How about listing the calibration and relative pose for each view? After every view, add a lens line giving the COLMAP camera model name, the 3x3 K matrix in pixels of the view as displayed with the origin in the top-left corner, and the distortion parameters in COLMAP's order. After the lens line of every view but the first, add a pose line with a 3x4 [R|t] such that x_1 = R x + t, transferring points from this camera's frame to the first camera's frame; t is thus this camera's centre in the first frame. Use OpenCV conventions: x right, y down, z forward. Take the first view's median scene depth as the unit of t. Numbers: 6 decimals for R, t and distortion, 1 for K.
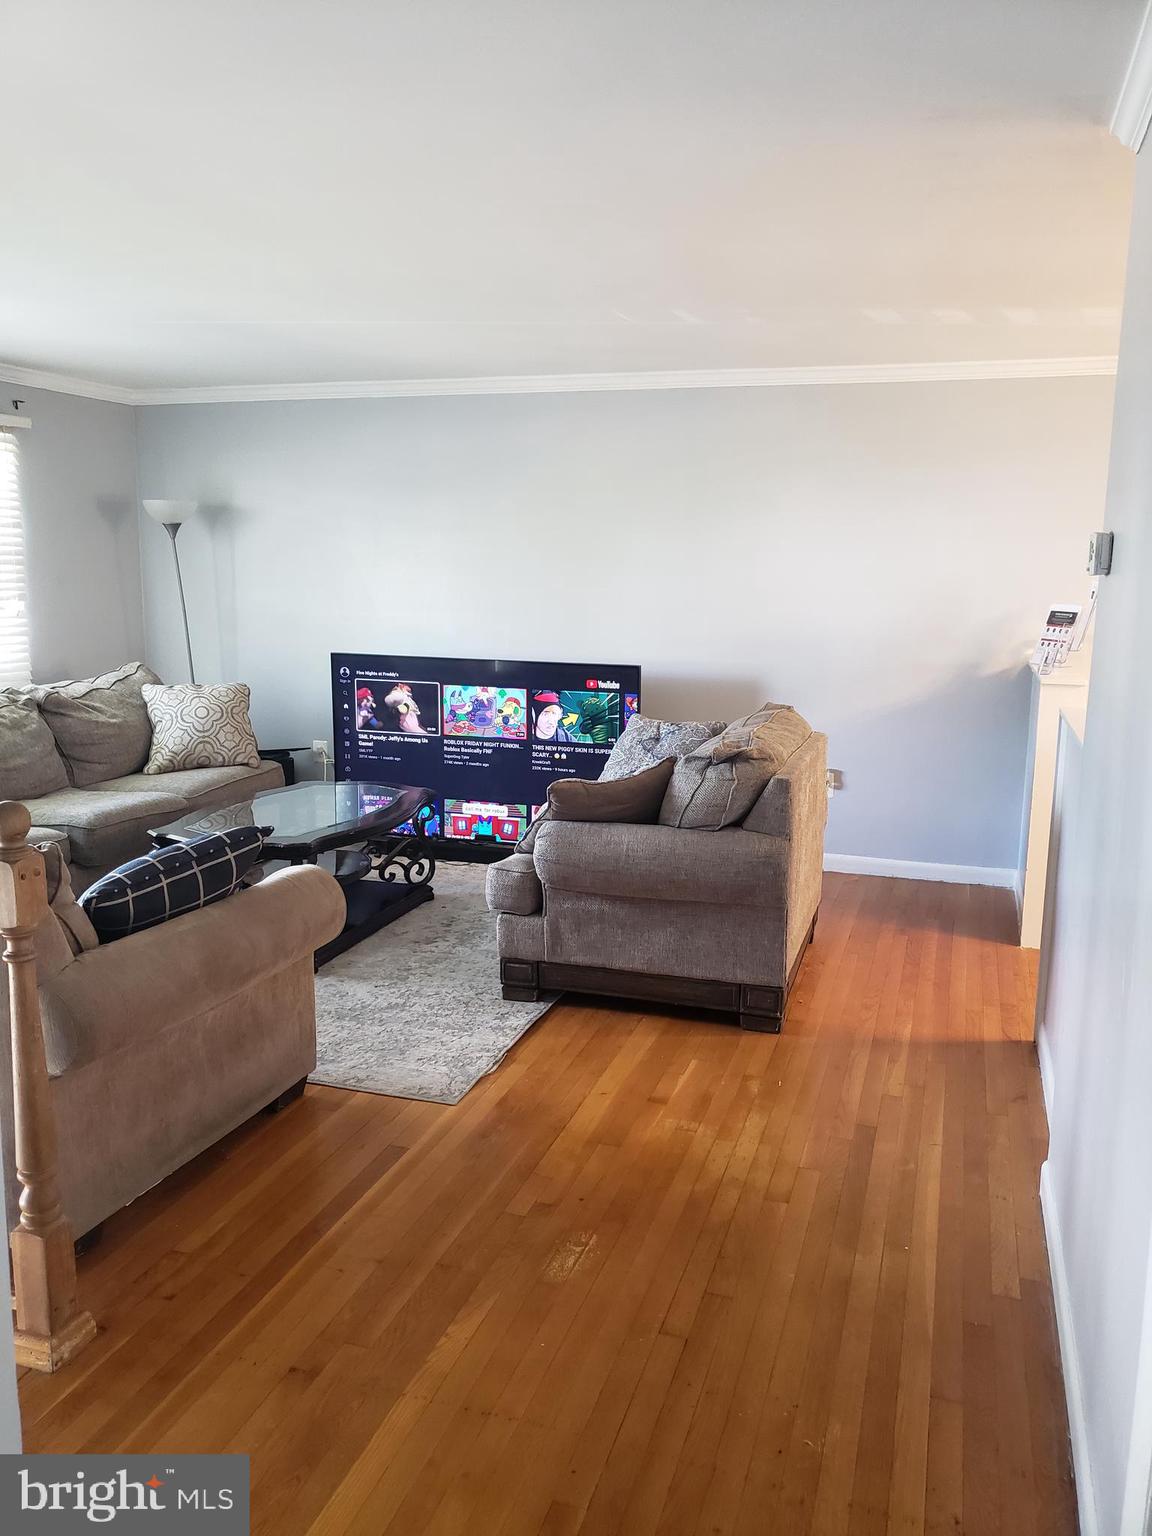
lens RADIAL K [[1179.0, 0, 576.0], [0, 1179.0, 768.0], [0, 0, 1]] dist [0.156137, -0.367419]
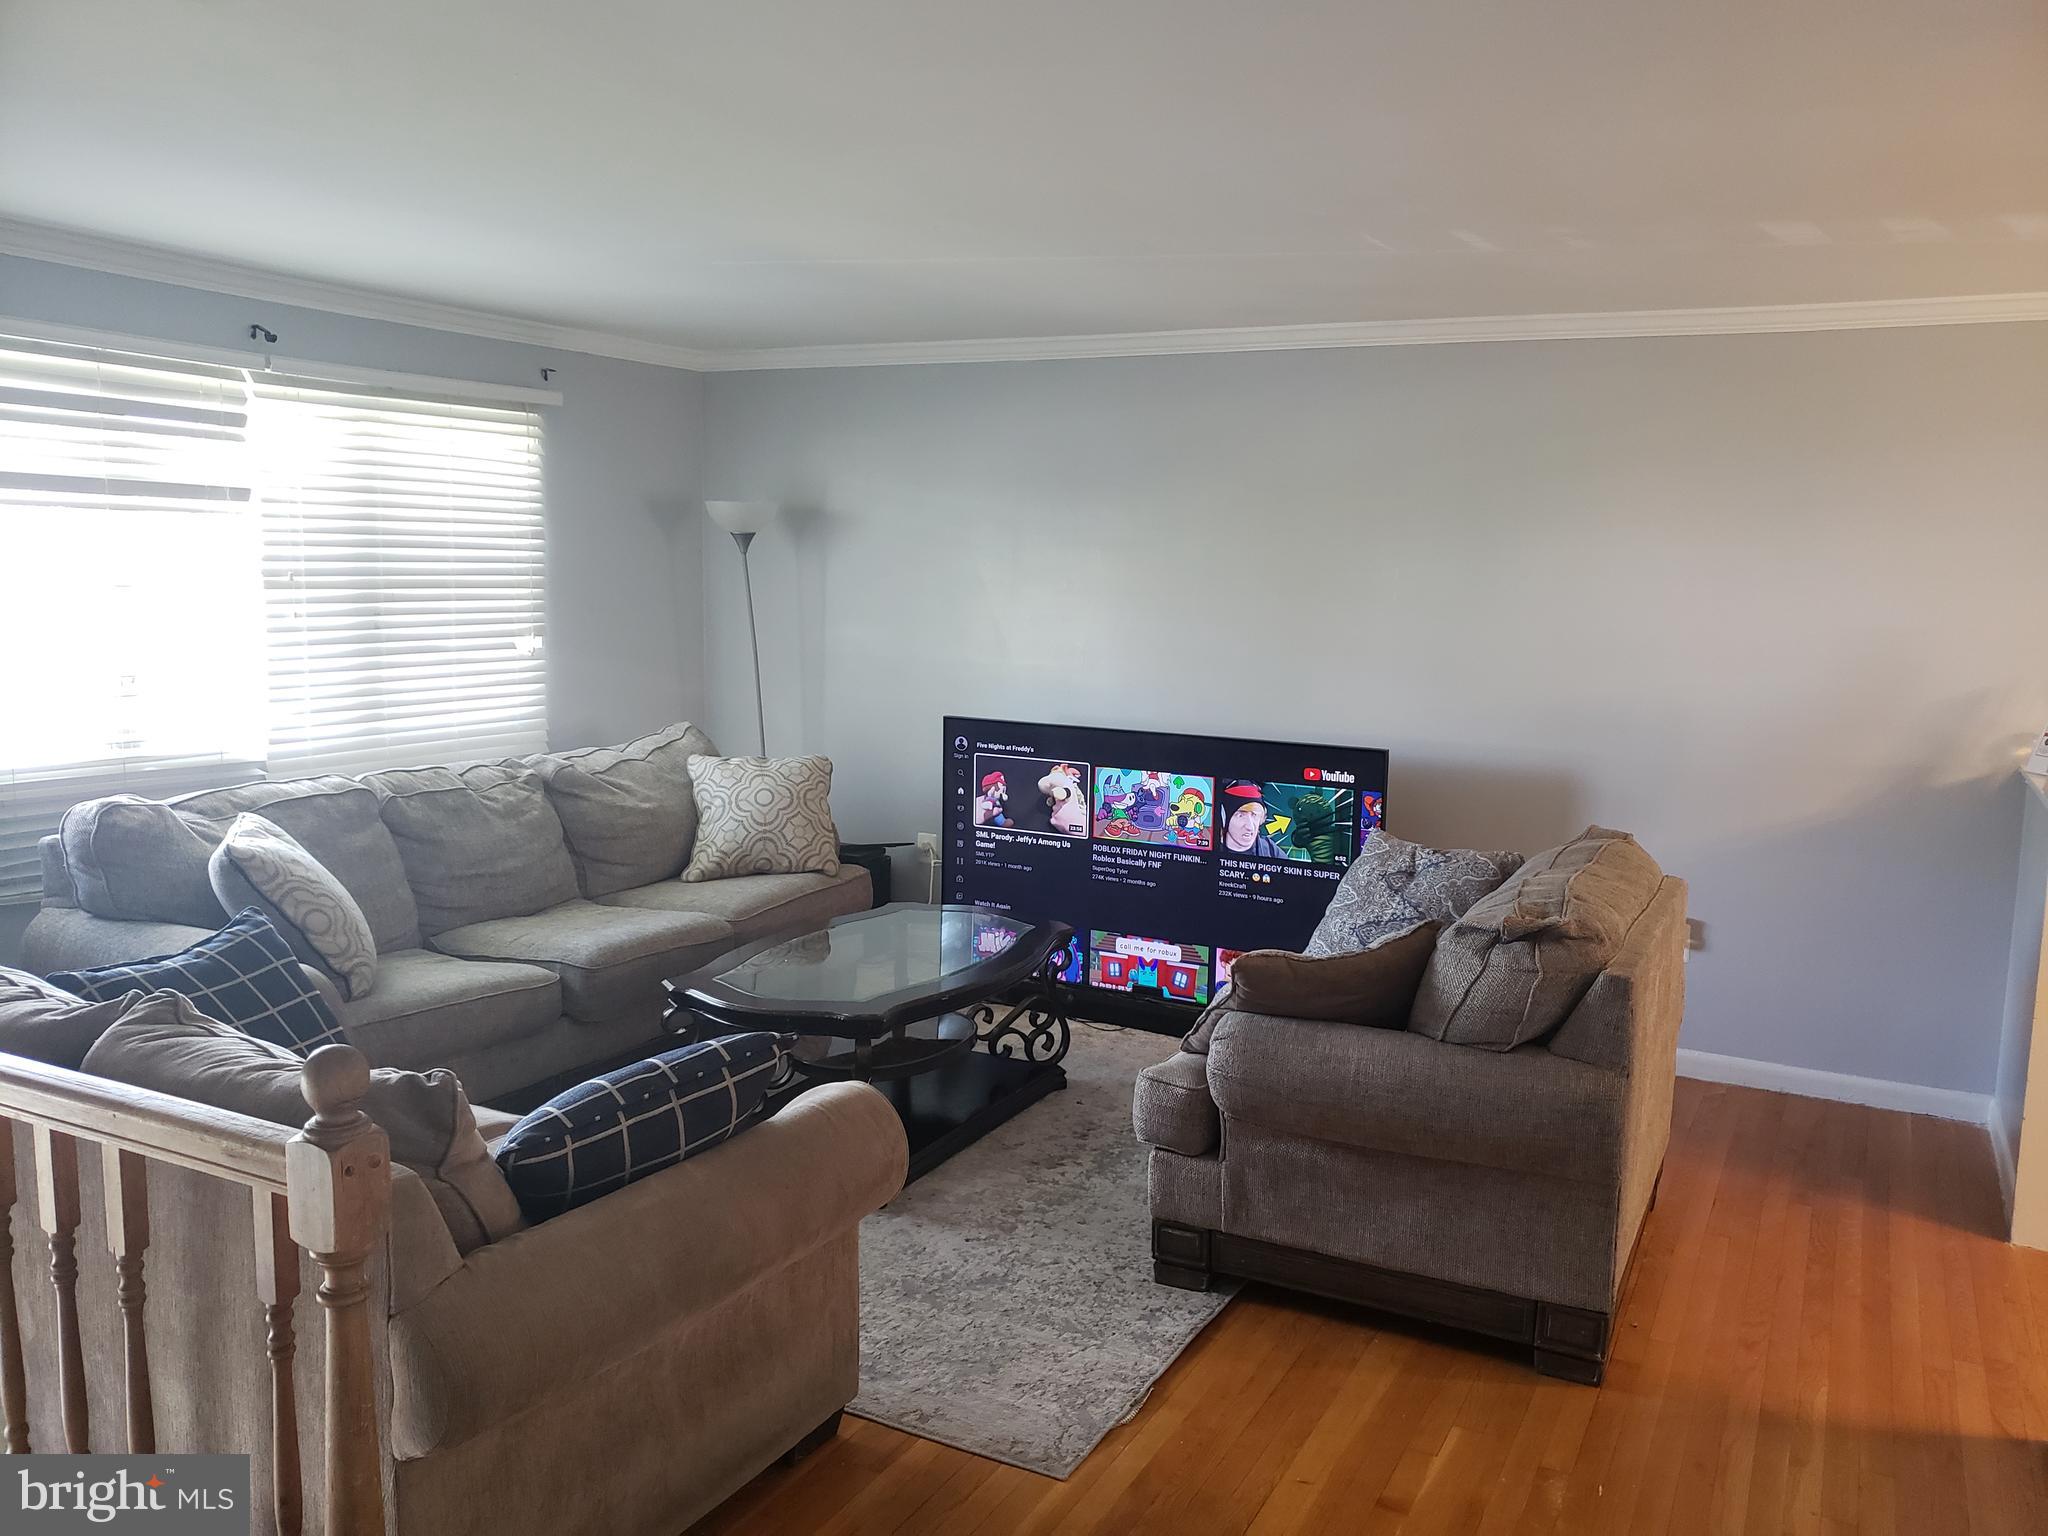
lens RADIAL K [[1594.8, 0, 1033.5], [0, 1594.8, 806.6], [0, 0, 1]] dist [0.028327, -0.015395]
pose [[0.986387, 0.033329, -0.161028, 0.005419], [-0.036831, 0.999144, -0.018814, -0.045821], [0.160263, 0.024489, 0.986770, 0.118152]]
